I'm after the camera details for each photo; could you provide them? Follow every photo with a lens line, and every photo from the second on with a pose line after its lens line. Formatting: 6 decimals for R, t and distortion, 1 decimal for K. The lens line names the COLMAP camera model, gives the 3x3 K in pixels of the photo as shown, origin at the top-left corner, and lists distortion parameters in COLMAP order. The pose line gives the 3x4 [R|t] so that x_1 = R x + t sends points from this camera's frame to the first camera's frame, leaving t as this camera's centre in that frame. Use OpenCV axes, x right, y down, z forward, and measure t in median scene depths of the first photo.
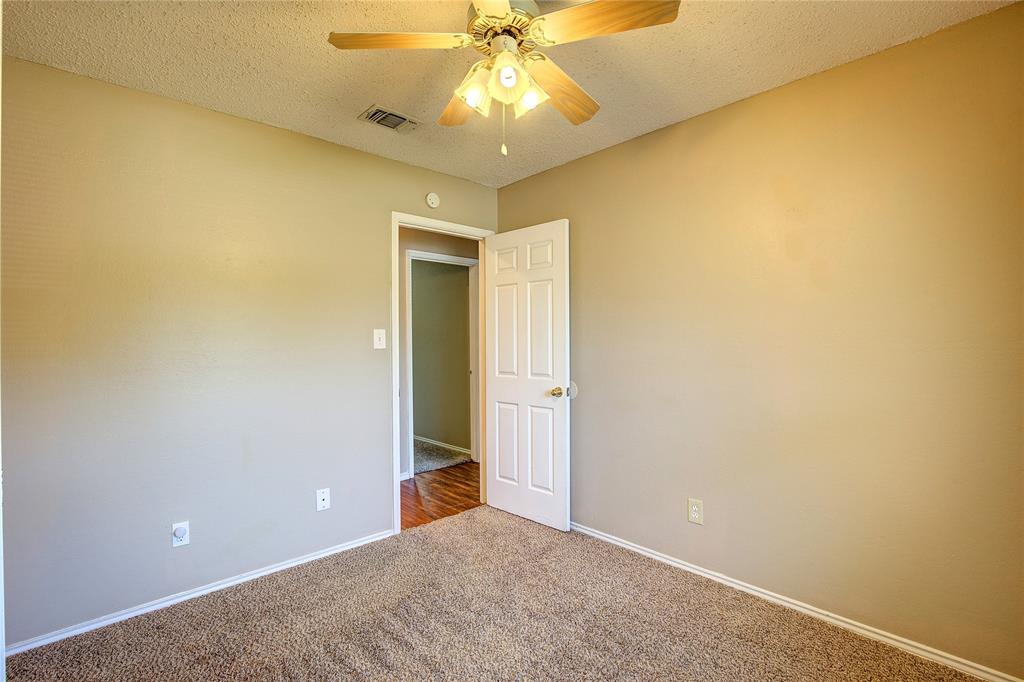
lens RADIAL K [[465.5, 0, 515.8], [0, 465.5, 343.1], [0, 0, 1]] dist [-0.027143, 0.000689]
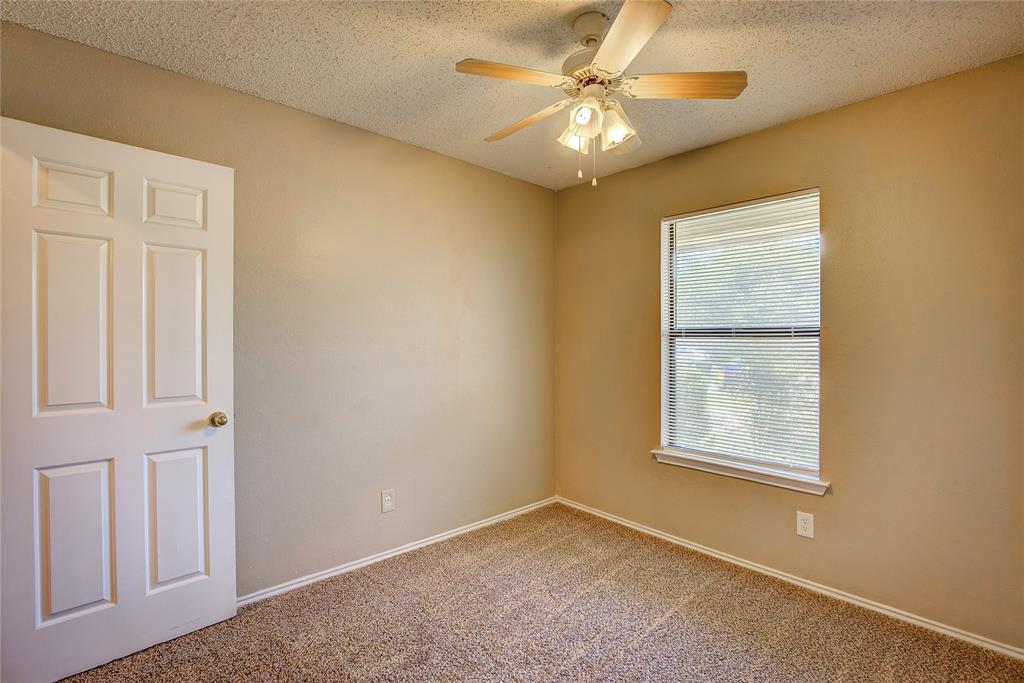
lens RADIAL K [[465.5, 0, 515.8], [0, 465.5, 343.6], [0, 0, 1]] dist [-0.027143, 0.000689]
pose [[0.013758, 0.003181, 0.999900, -0.564544], [0.006205, 0.999975, -0.003267, 0.000373], [-0.999886, 0.006249, 0.013738, 0.552994]]
